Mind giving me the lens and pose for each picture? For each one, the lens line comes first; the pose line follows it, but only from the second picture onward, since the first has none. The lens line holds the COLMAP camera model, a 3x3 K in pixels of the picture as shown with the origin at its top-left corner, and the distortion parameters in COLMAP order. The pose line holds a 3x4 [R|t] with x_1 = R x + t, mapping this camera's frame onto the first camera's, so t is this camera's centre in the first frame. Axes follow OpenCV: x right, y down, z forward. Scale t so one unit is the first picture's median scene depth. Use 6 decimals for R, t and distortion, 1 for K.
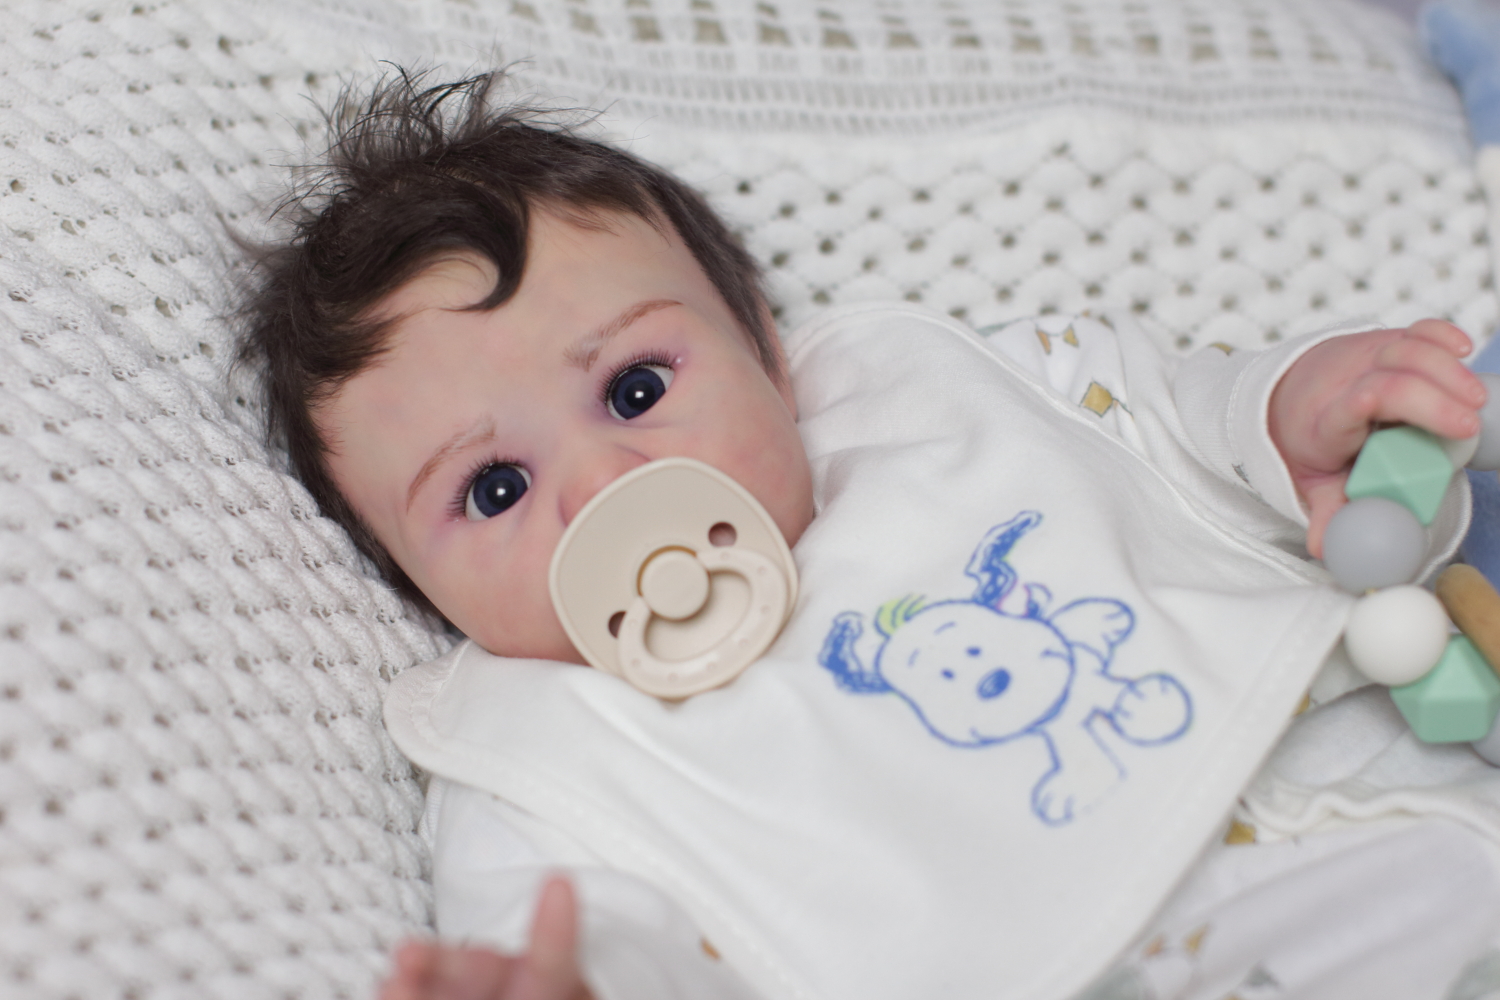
lens RADIAL K [[3443.9, 0, 708.4], [0, 3443.9, 488.8], [0, 0, 1]] dist [-0.160268, 0.000000]
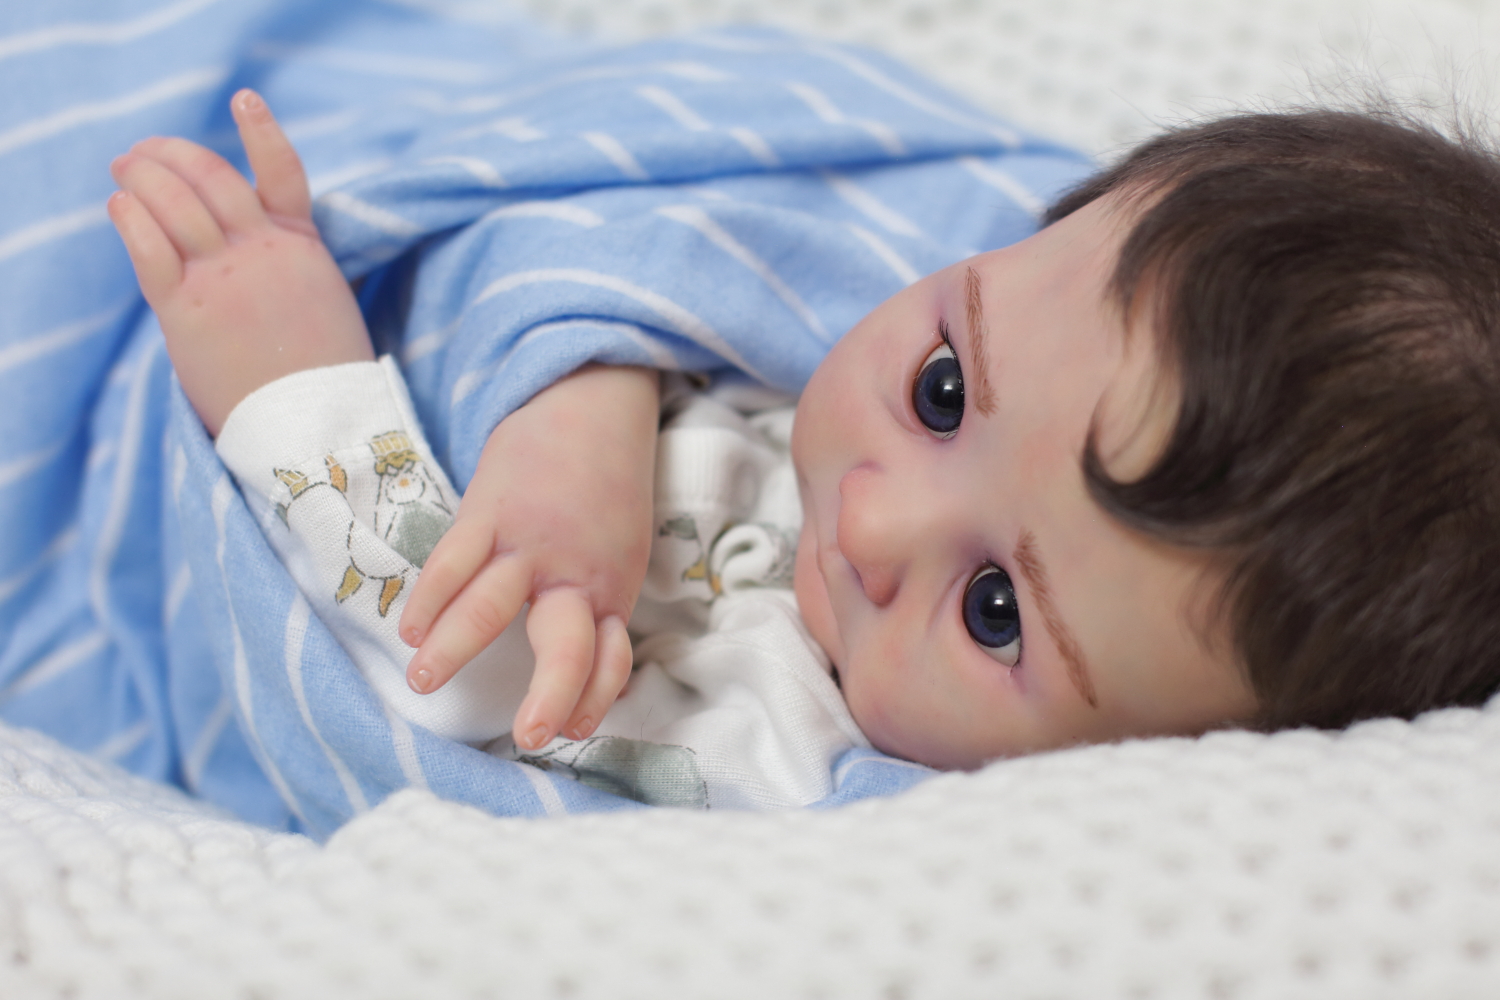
lens RADIAL K [[3443.9, 0, 747.5], [0, 3443.9, 499.1], [0, 0, 1]] dist [-0.160268, 0.000000]
pose [[-0.189520, 0.952646, 0.237797, -0.208885], [-0.577324, -0.304015, 0.757807, -0.549811], [0.794216, 0.006334, 0.607603, 0.507715]]
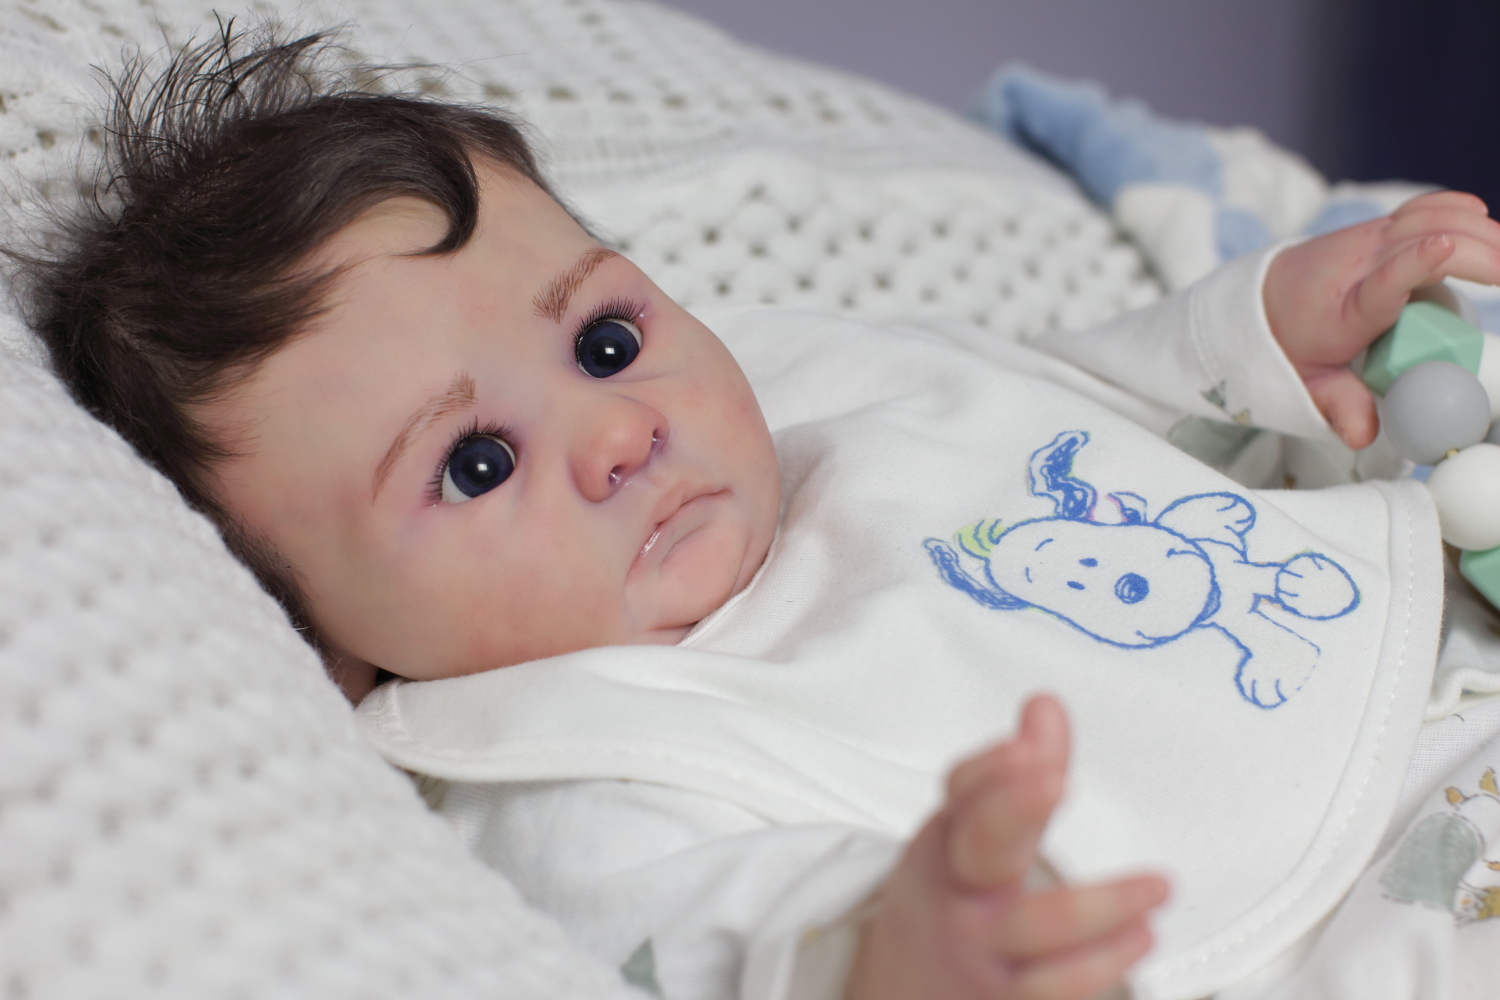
lens RADIAL K [[3443.9, 0, 753.9], [0, 3443.9, 504.9], [0, 0, 1]] dist [-0.160268, 0.000000]
pose [[0.871169, -0.053509, 0.488058, -0.409031], [0.152060, 0.974574, -0.164573, 0.156487], [-0.466843, 0.217585, 0.857155, 0.256266]]
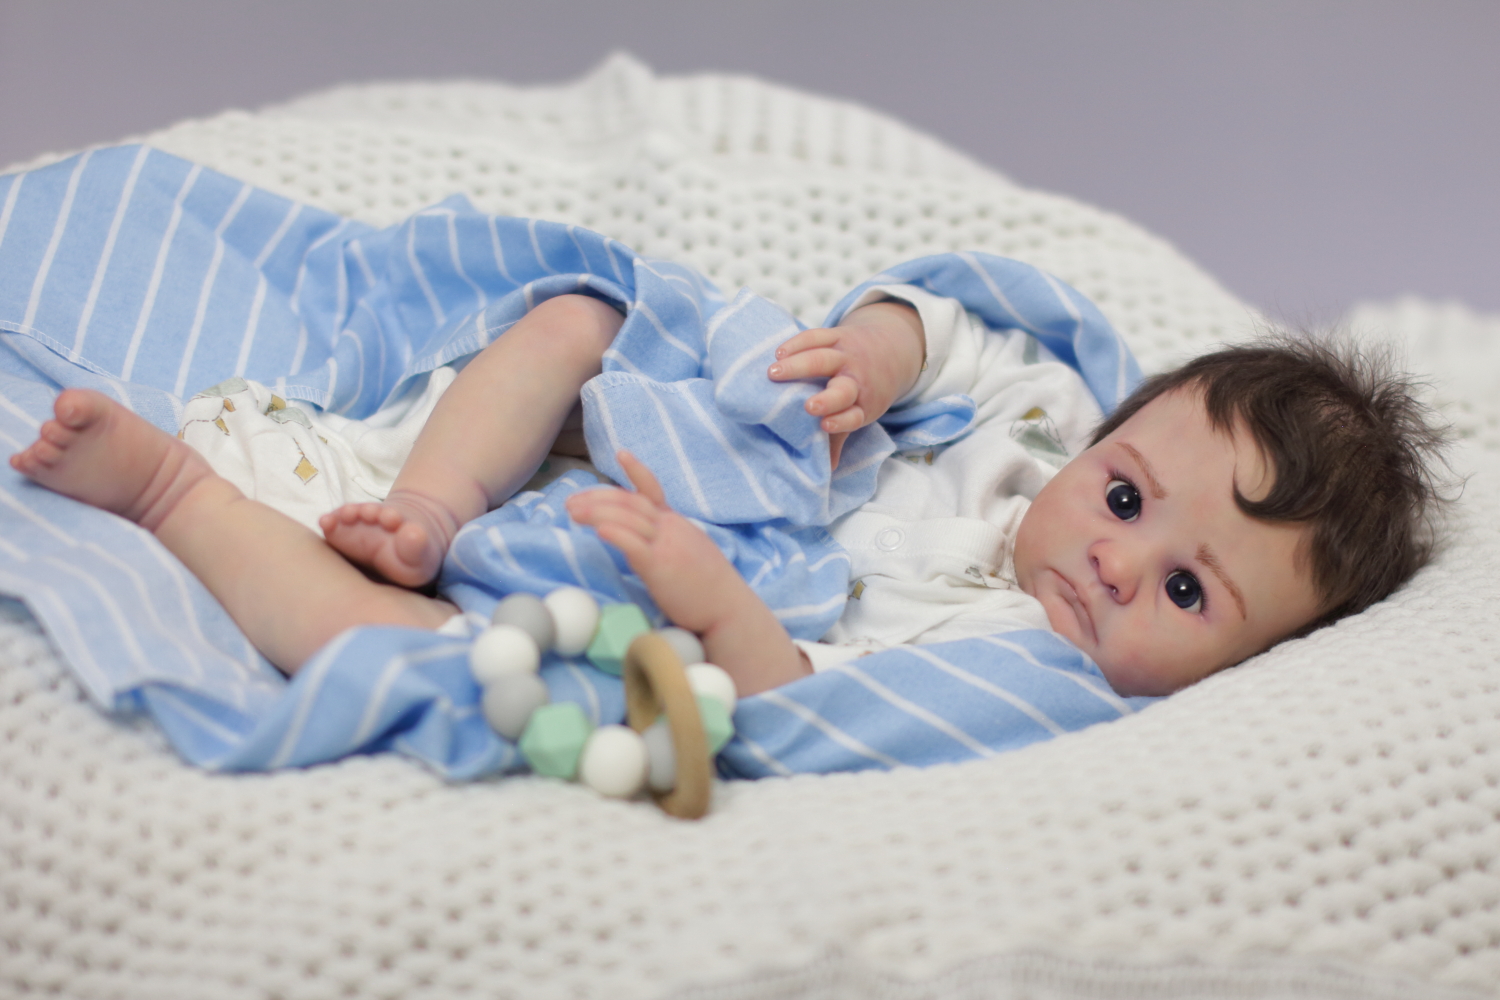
lens RADIAL K [[3443.9, 0, 748.3], [0, 3443.9, 499.1], [0, 0, 1]] dist [-0.160268, 0.000000]
pose [[-0.029465, 0.998262, -0.051042, 0.023081], [-0.919667, -0.007070, 0.392635, -0.454781], [0.391592, 0.058511, 0.918277, -0.501213]]
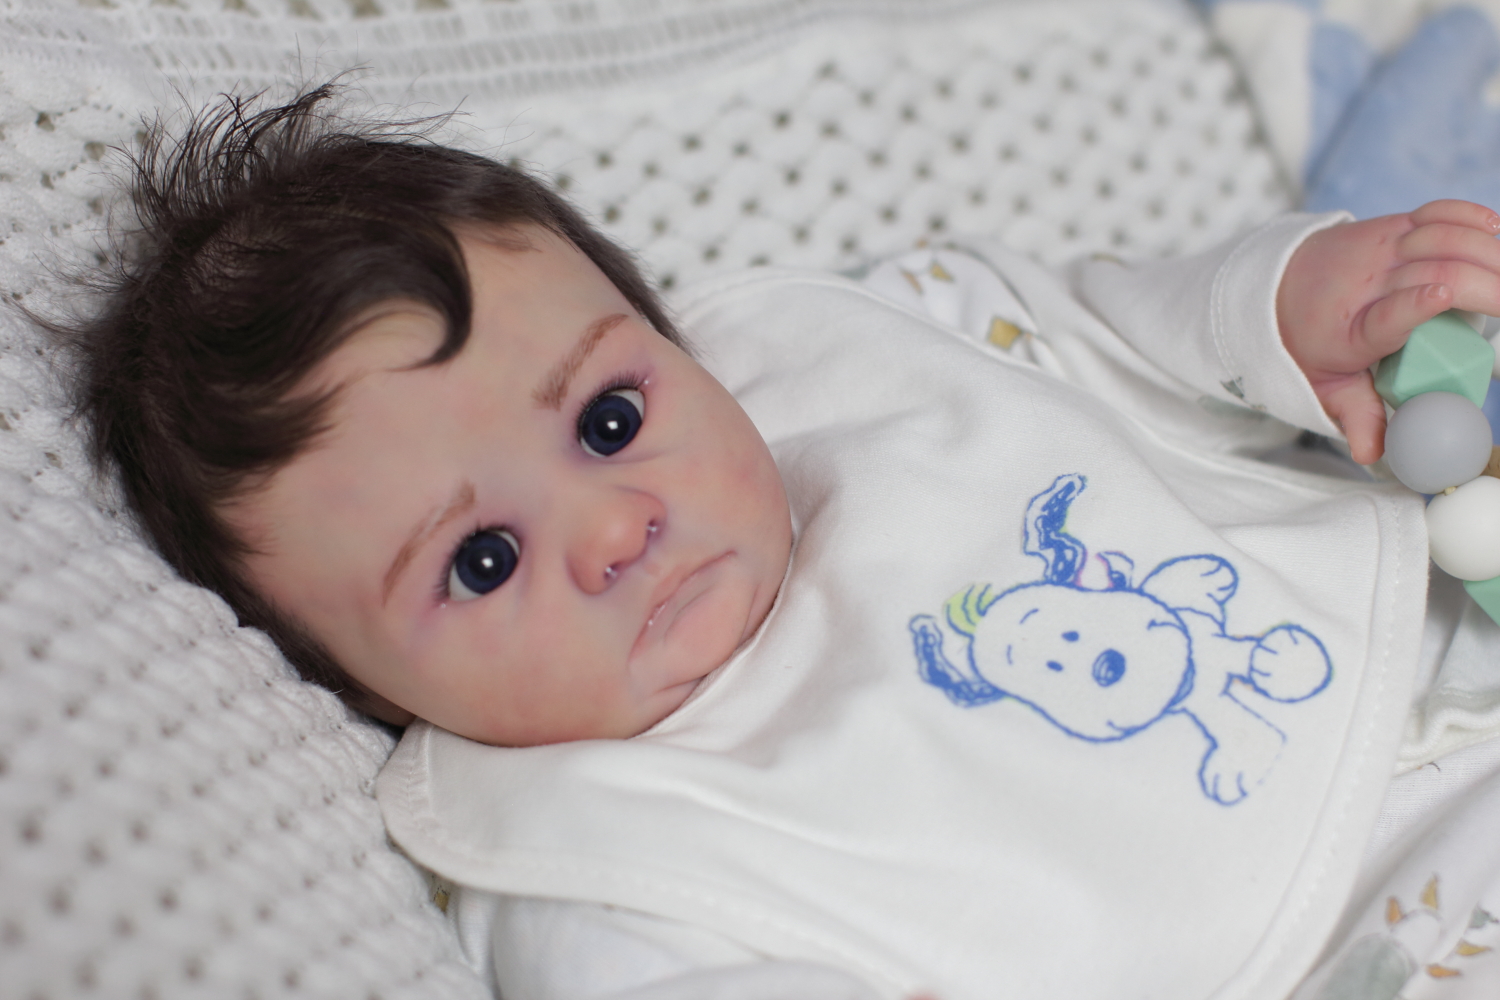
lens RADIAL K [[3443.9, 0, 759.0], [0, 3443.9, 531.5], [0, 0, 1]] dist [-0.160268, 0.000000]
pose [[0.919808, -0.191547, 0.342436, -0.295265], [0.167758, 0.980936, 0.098092, -0.081287], [-0.354697, -0.032780, 0.934407, 0.153442]]
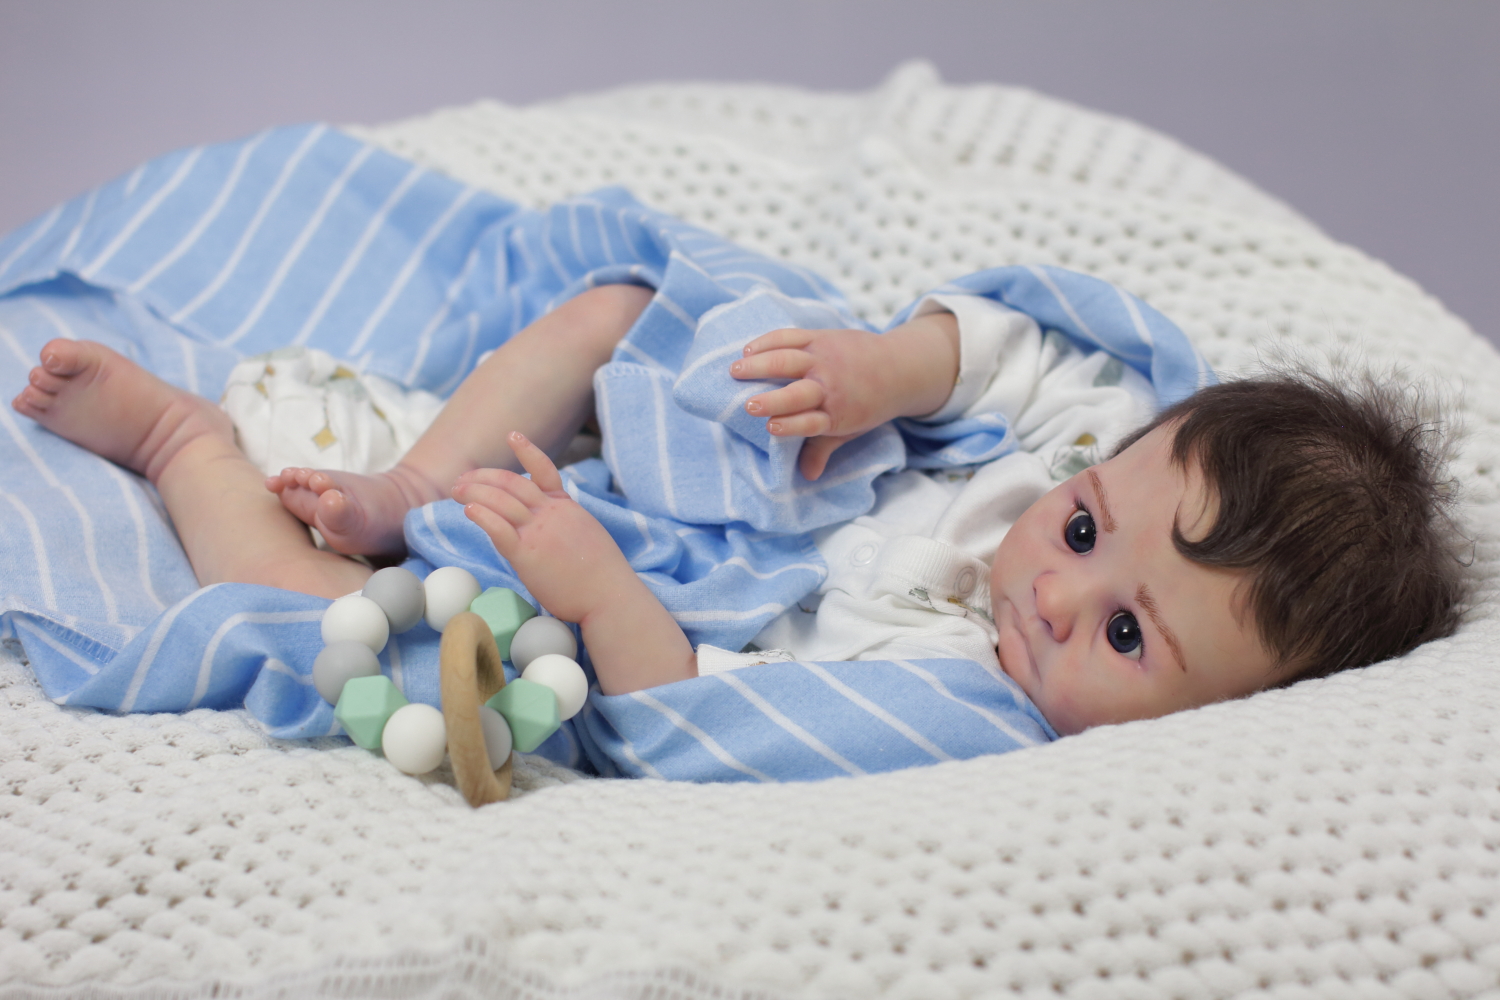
lens RADIAL K [[3443.9, 0, 730.6], [0, 3443.9, 445.0], [0, 0, 1]] dist [-0.160268, 0.000000]
pose [[-0.132148, 0.989701, -0.055026, 0.002086], [-0.691069, -0.052192, 0.720902, -0.939030], [0.710606, 0.133293, 0.690849, -0.113620]]
